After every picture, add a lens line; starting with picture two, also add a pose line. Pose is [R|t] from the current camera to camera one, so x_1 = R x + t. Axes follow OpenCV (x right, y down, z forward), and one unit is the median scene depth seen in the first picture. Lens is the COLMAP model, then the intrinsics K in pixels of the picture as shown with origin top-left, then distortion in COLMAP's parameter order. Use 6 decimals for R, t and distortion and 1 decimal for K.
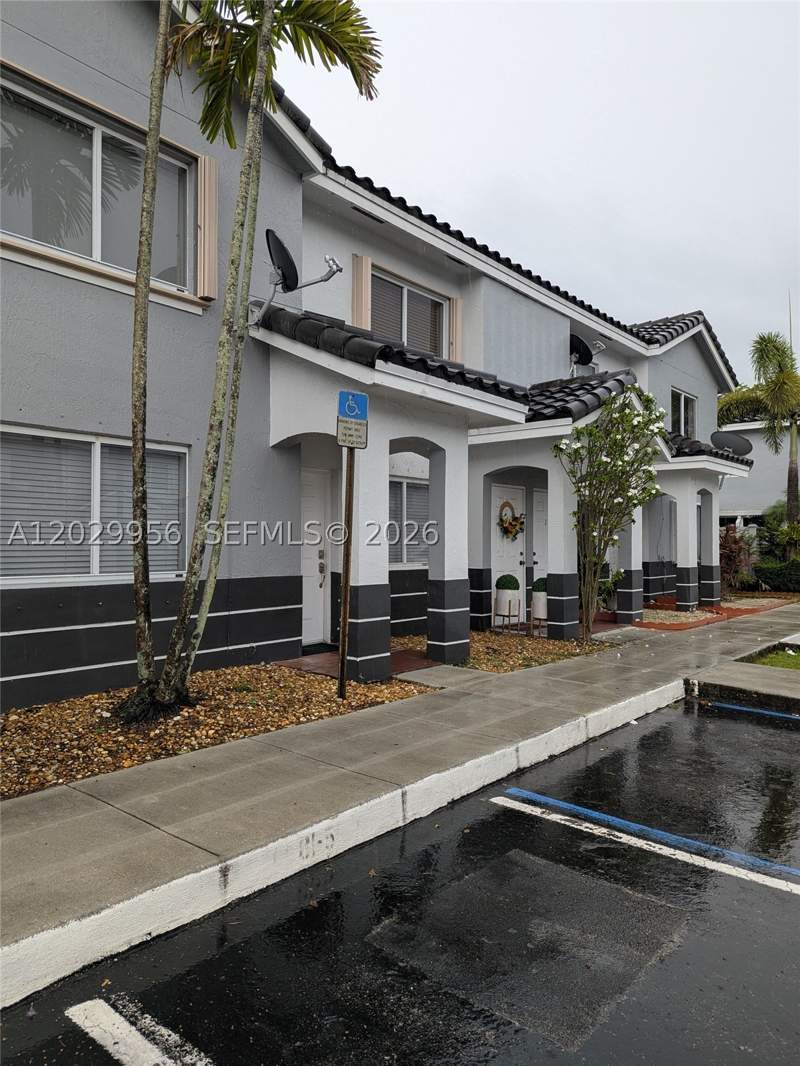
lens RADIAL K [[753.7, 0, 398.4], [0, 753.7, 525.8], [0, 0, 1]] dist [0.045975, -0.045728]
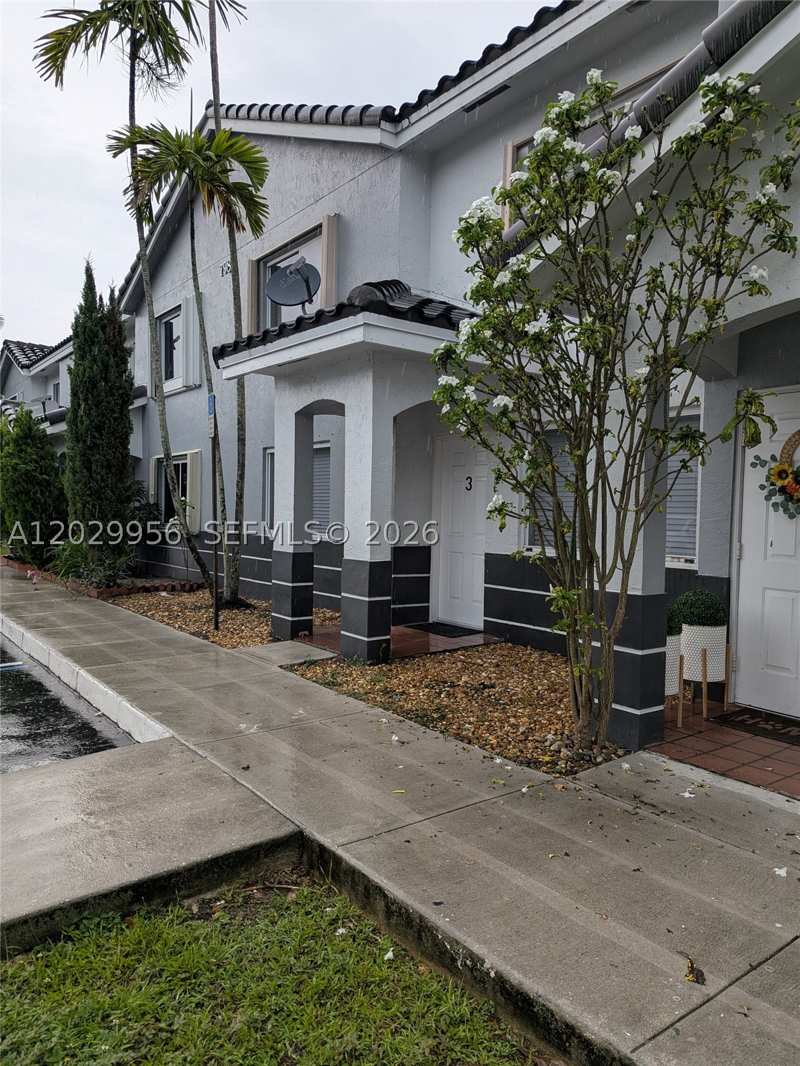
lens RADIAL K [[753.7, 0, 398.4], [0, 753.7, 525.8], [0, 0, 1]] dist [0.045975, -0.045728]
pose [[-0.240712, 0.007538, -0.970567, 0.829691], [-0.007718, 0.999923, 0.009680, 0.028127], [0.970566, 0.009821, -0.240636, 1.221283]]
